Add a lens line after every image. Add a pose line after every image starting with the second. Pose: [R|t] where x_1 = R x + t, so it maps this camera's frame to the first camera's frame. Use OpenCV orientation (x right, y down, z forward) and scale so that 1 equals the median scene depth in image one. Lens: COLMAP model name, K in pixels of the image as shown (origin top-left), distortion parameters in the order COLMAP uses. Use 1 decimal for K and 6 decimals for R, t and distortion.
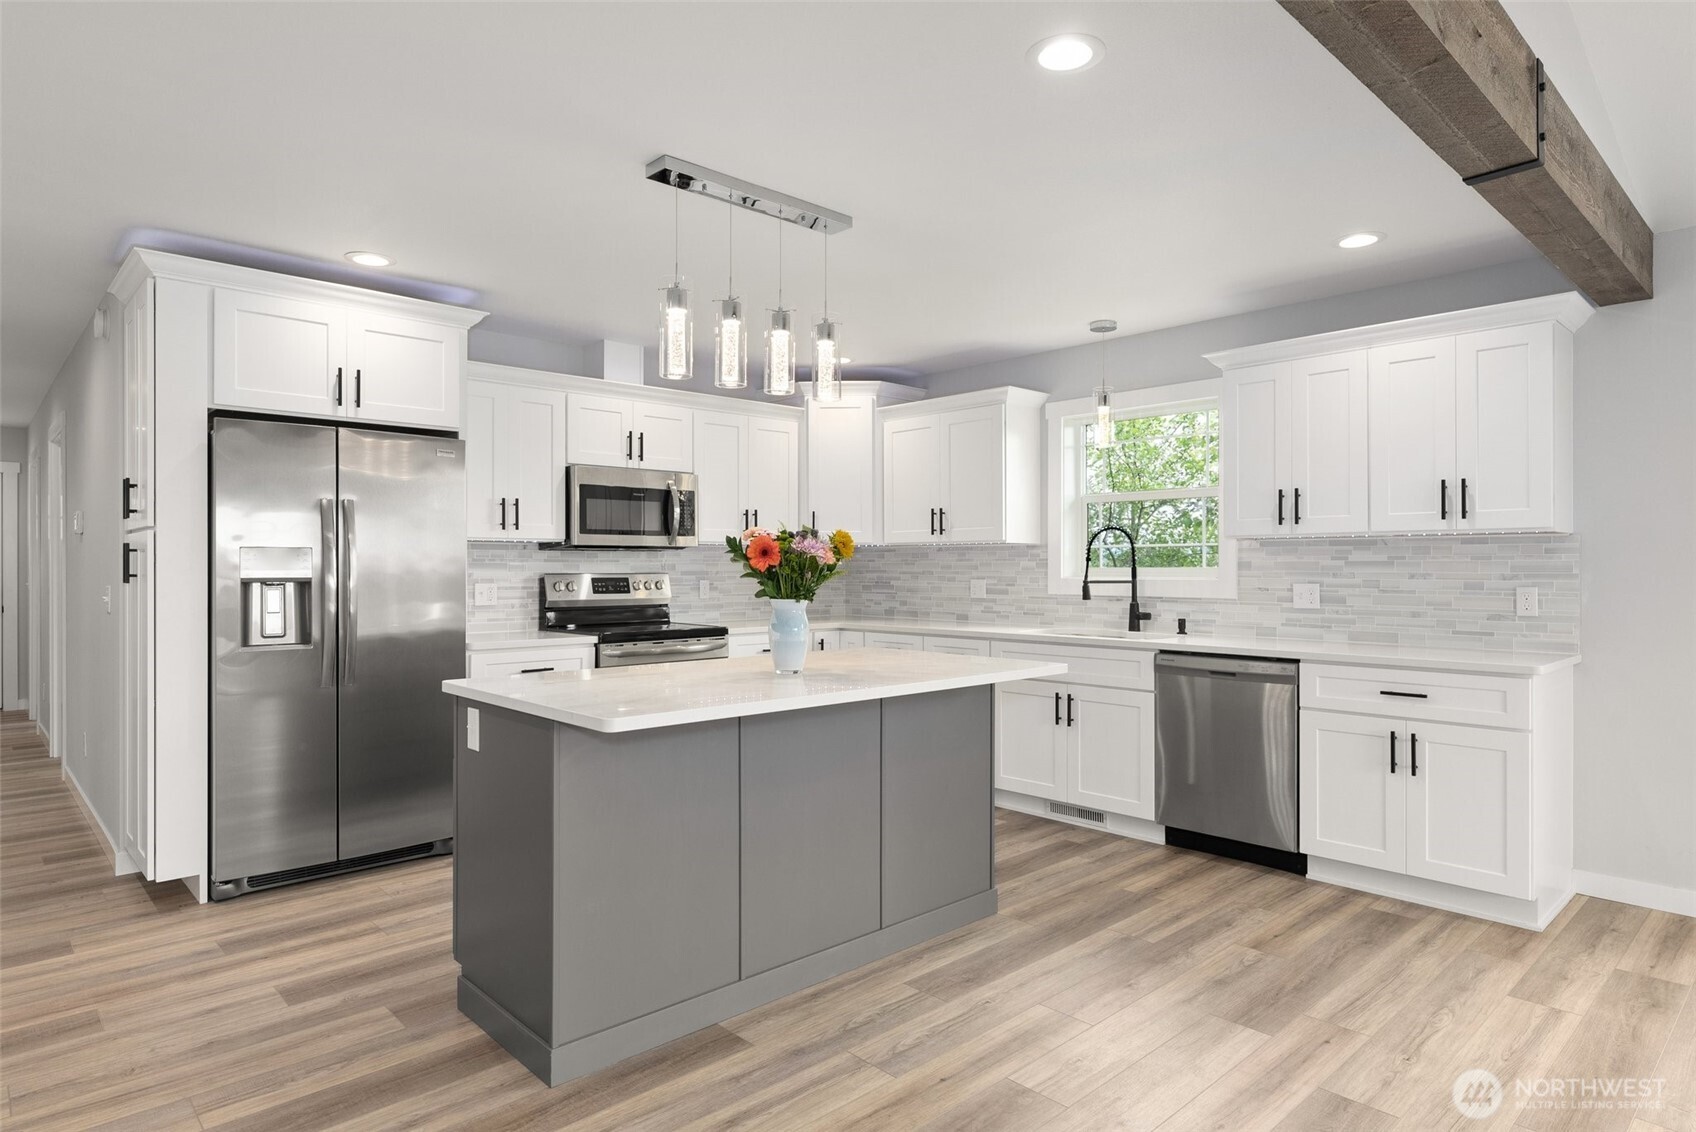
lens RADIAL K [[961.4, 0, 848.0], [0, 961.4, 566.0], [0, 0, 1]] dist [0.001887, 0.000865]
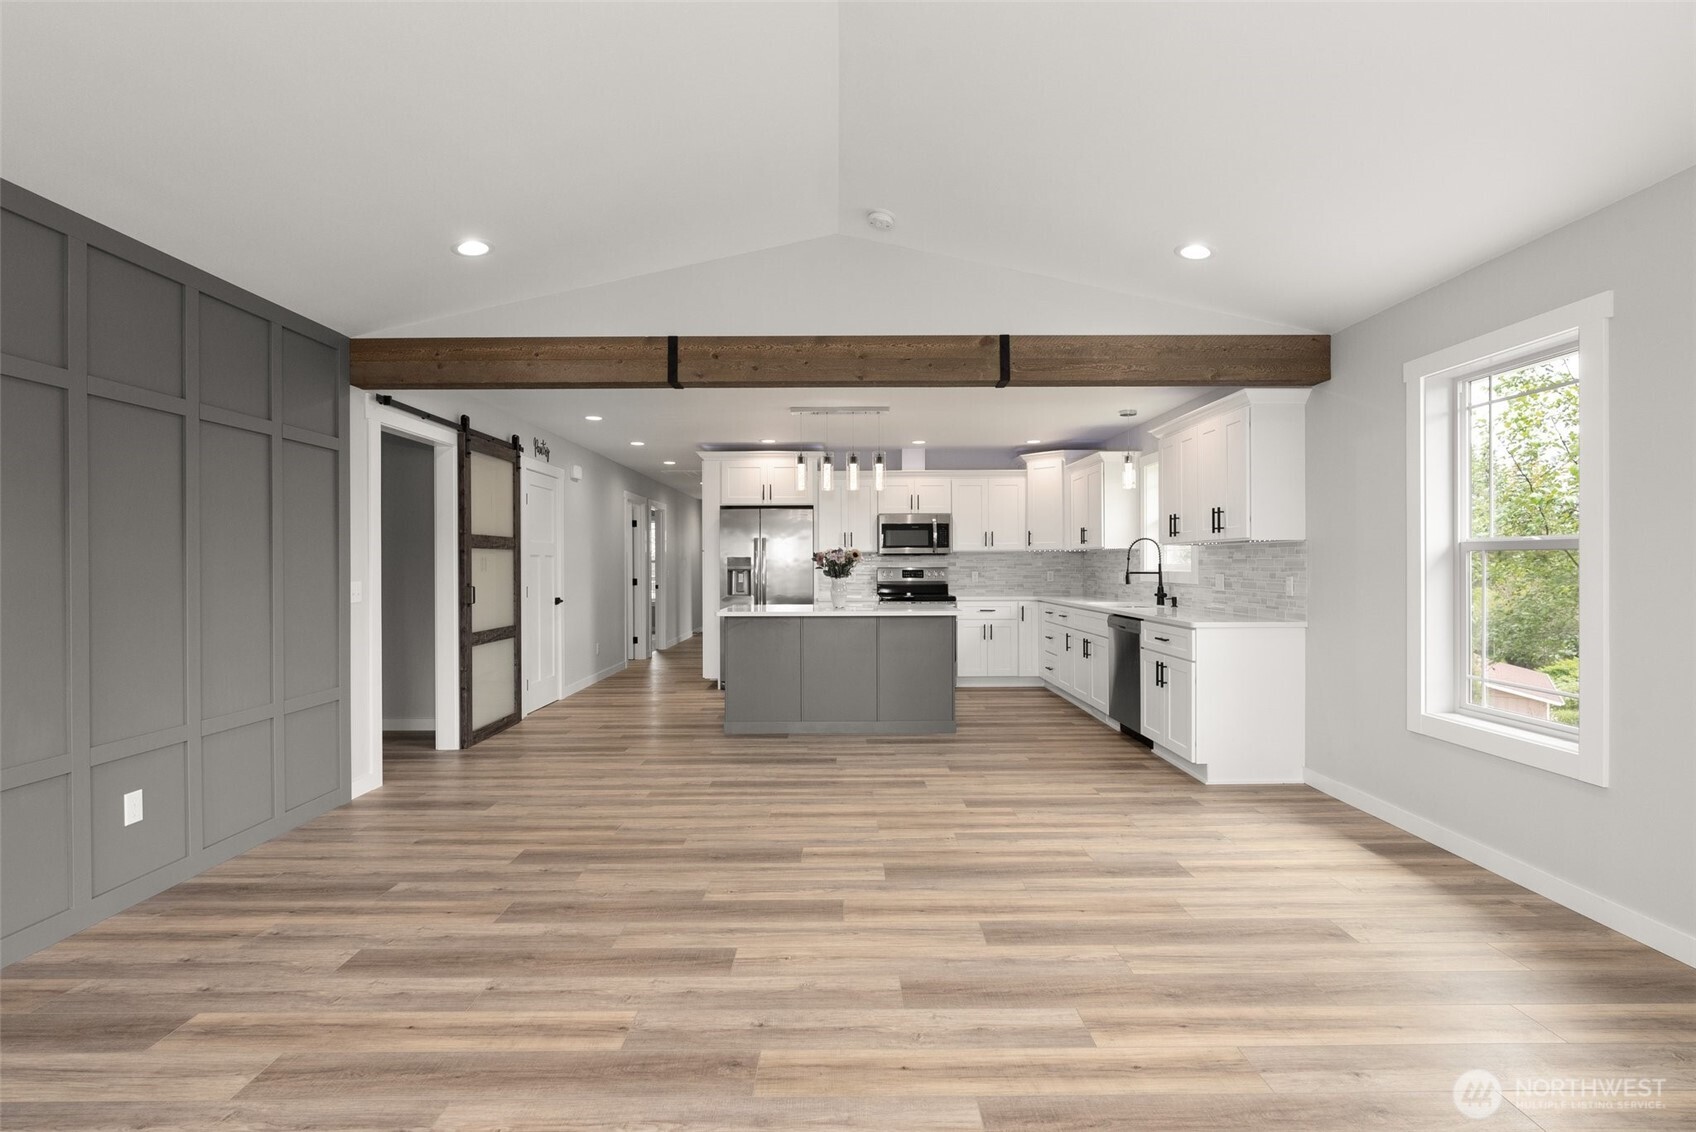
lens RADIAL K [[779.1, 0, 848.0], [0, 779.1, 566.0], [0, 0, 1]] dist [-0.000888, 0.000027]
pose [[0.737054, -0.001190, -0.675832, 0.779126], [0.003520, 0.999992, 0.002078, 0.000881], [0.675824, -0.003911, 0.737052, -0.264134]]
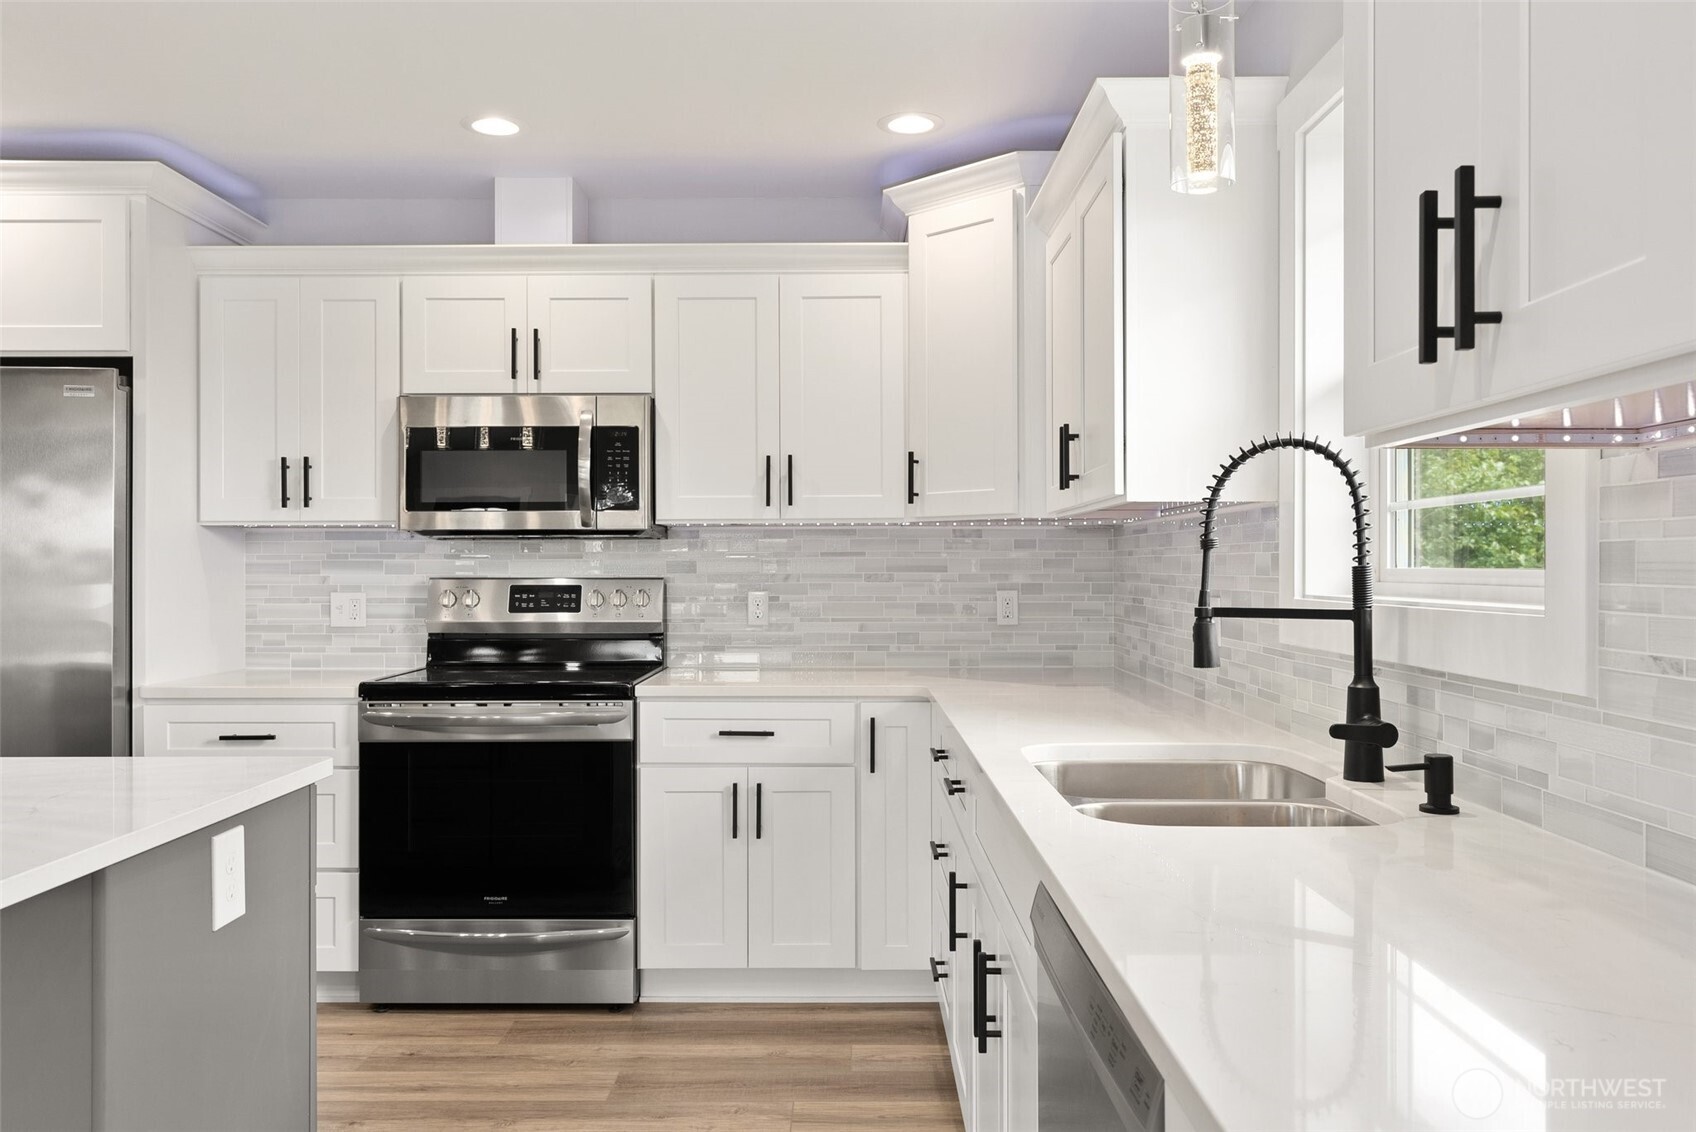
lens RADIAL K [[1316.8, 0, 819.6], [0, 1316.8, 565.3], [0, 0, 1]] dist [0.015385, 0.002909]
pose [[0.720183, -0.001282, -0.693783, 0.465232], [0.001554, 0.999999, -0.000235, 0.000553], [0.693783, -0.000909, 0.720184, 0.587733]]
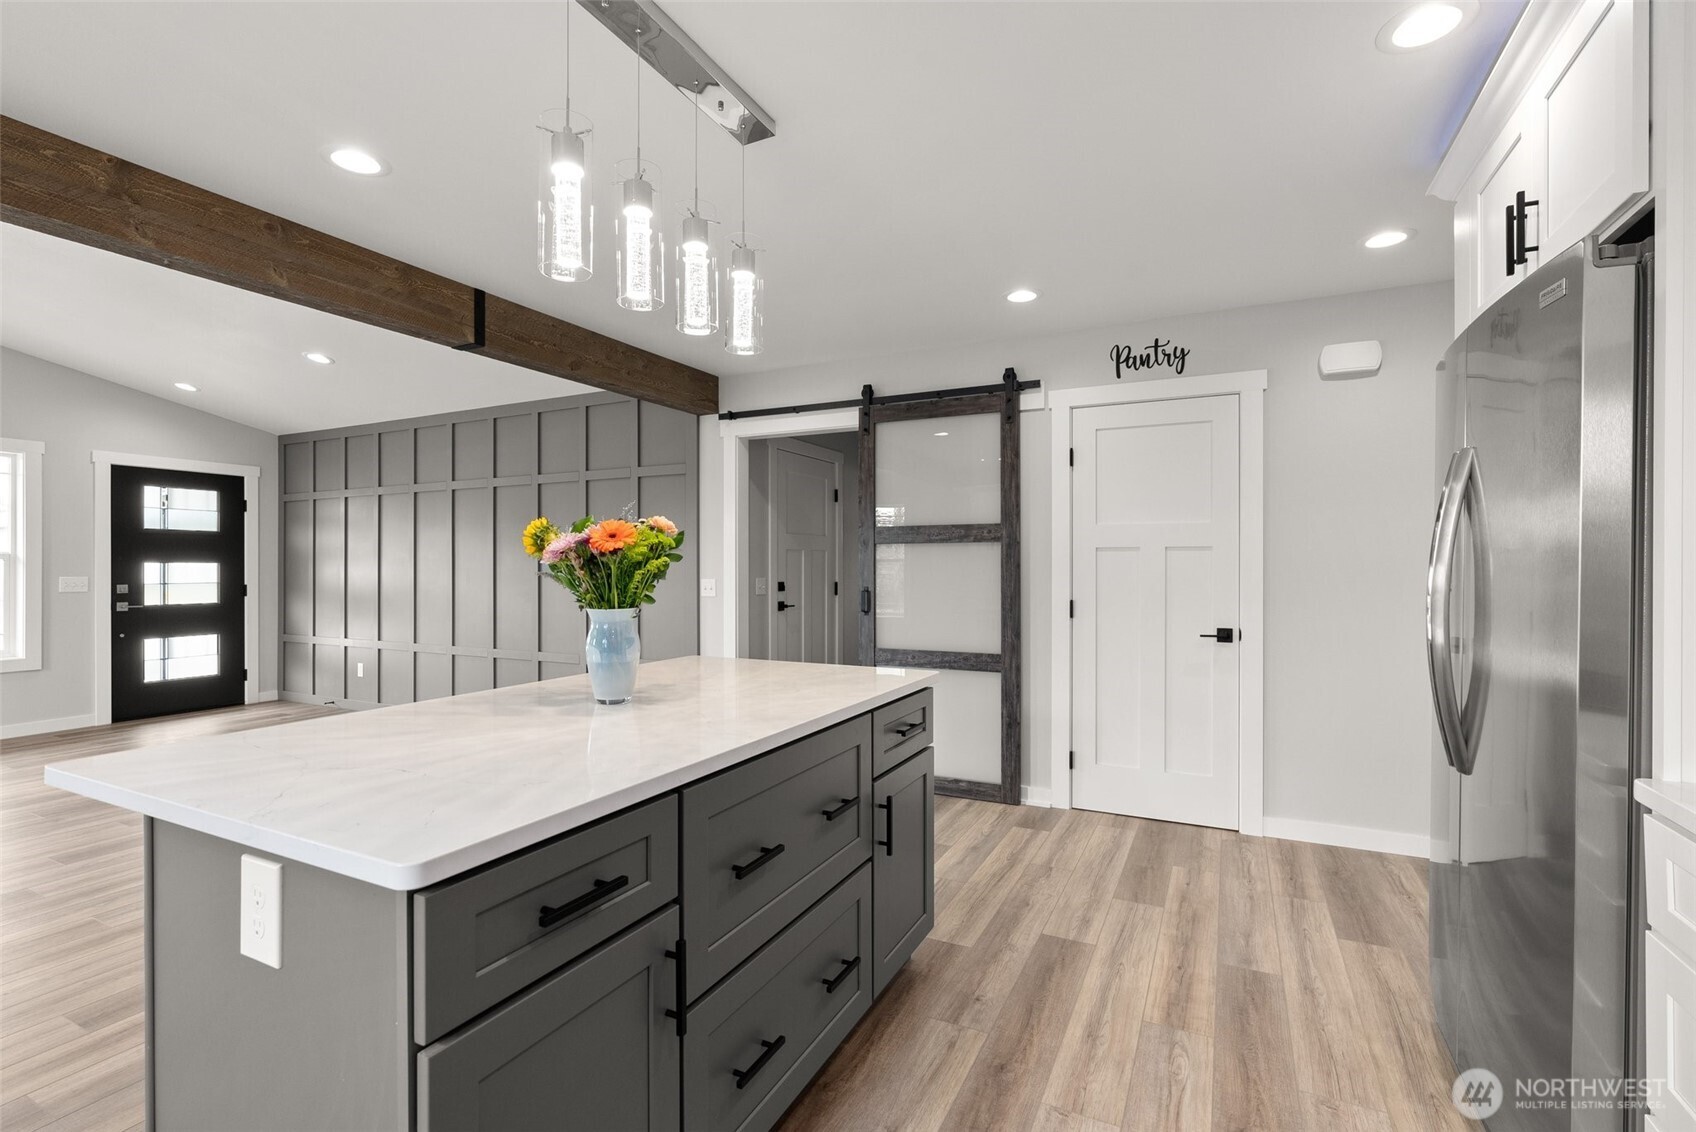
lens RADIAL K [[779.1, 0, 848.0], [0, 779.1, 566.0], [0, 0, 1]] dist [-0.000888, 0.000027]
pose [[-0.937156, 0.005175, -0.348872, -0.010814], [0.003714, 0.999981, 0.004857, -0.003429], [0.348891, 0.003257, -0.937158, 1.018443]]
